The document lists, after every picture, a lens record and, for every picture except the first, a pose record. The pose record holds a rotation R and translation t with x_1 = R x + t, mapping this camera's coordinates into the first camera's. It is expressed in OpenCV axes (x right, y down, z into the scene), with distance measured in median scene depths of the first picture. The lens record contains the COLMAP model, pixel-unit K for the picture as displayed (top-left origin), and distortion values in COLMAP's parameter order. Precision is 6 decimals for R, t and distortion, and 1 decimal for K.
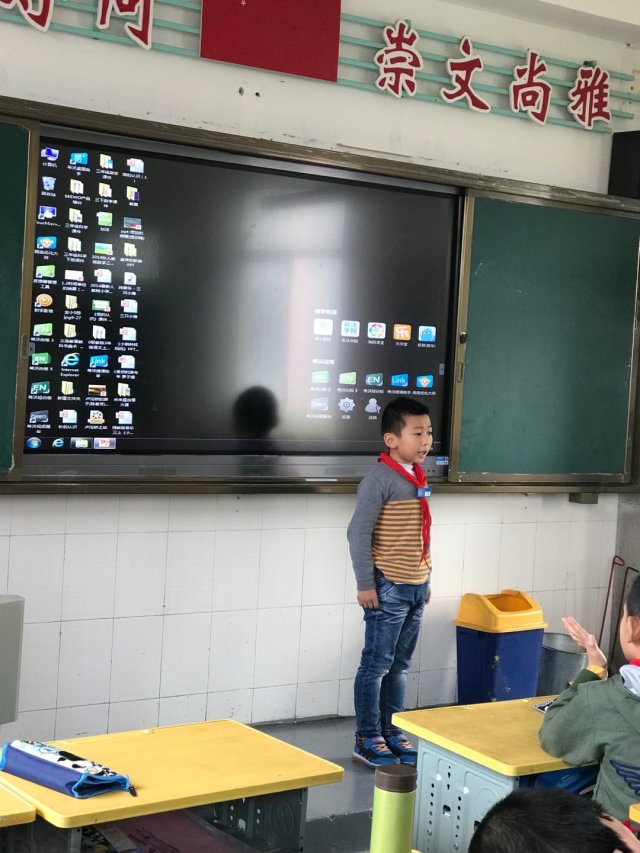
lens RADIAL K [[1429.7, 0, 308.0], [0, 1429.7, 420.2], [0, 0, 1]] dist [0.075193, 0.000000]
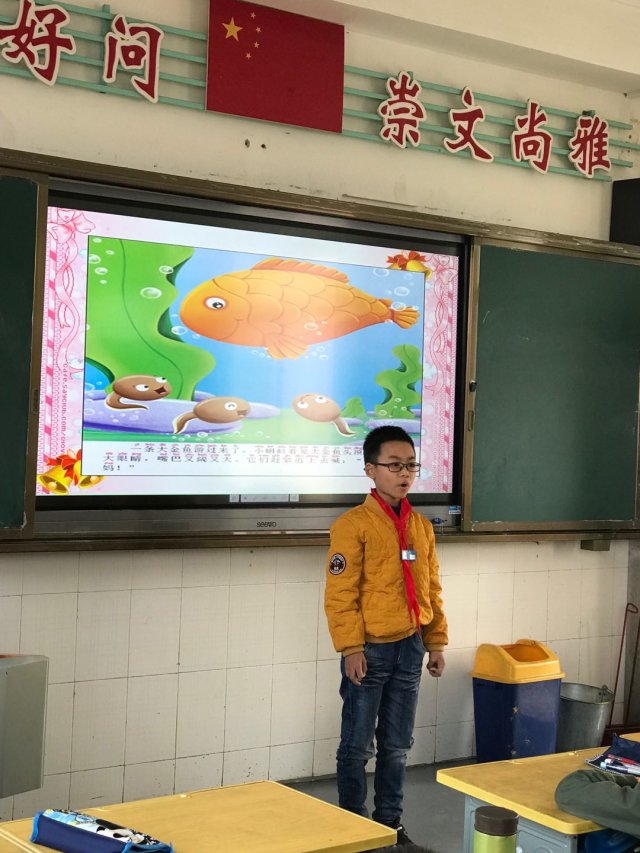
lens RADIAL K [[1399.2, 0, 311.8], [0, 1399.2, 422.1], [0, 0, 1]] dist [0.067300, 0.000000]
pose [[0.999681, -0.020258, 0.015065, -0.019045], [0.020855, 0.998958, -0.040590, 0.004798], [-0.014227, 0.040891, 0.999062, 0.030061]]
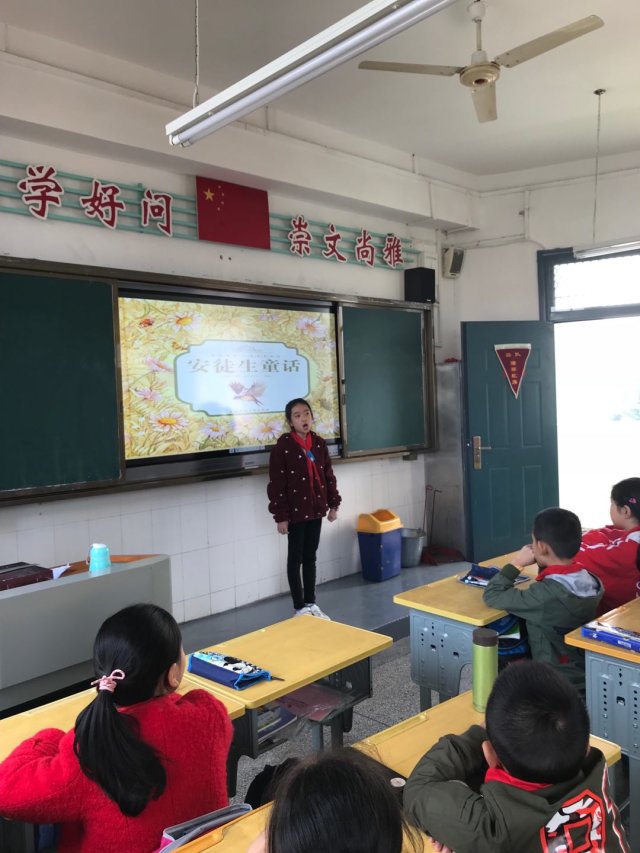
lens RADIAL K [[695.2, 0, 322.5], [0, 695.2, 426.3], [0, 0, 1]] dist [0.024302, -0.089404]
pose [[0.981906, -0.101365, 0.159953, -0.078498], [0.101202, 0.994823, 0.009190, -0.009666], [-0.160056, 0.007164, 0.987082, 0.099554]]
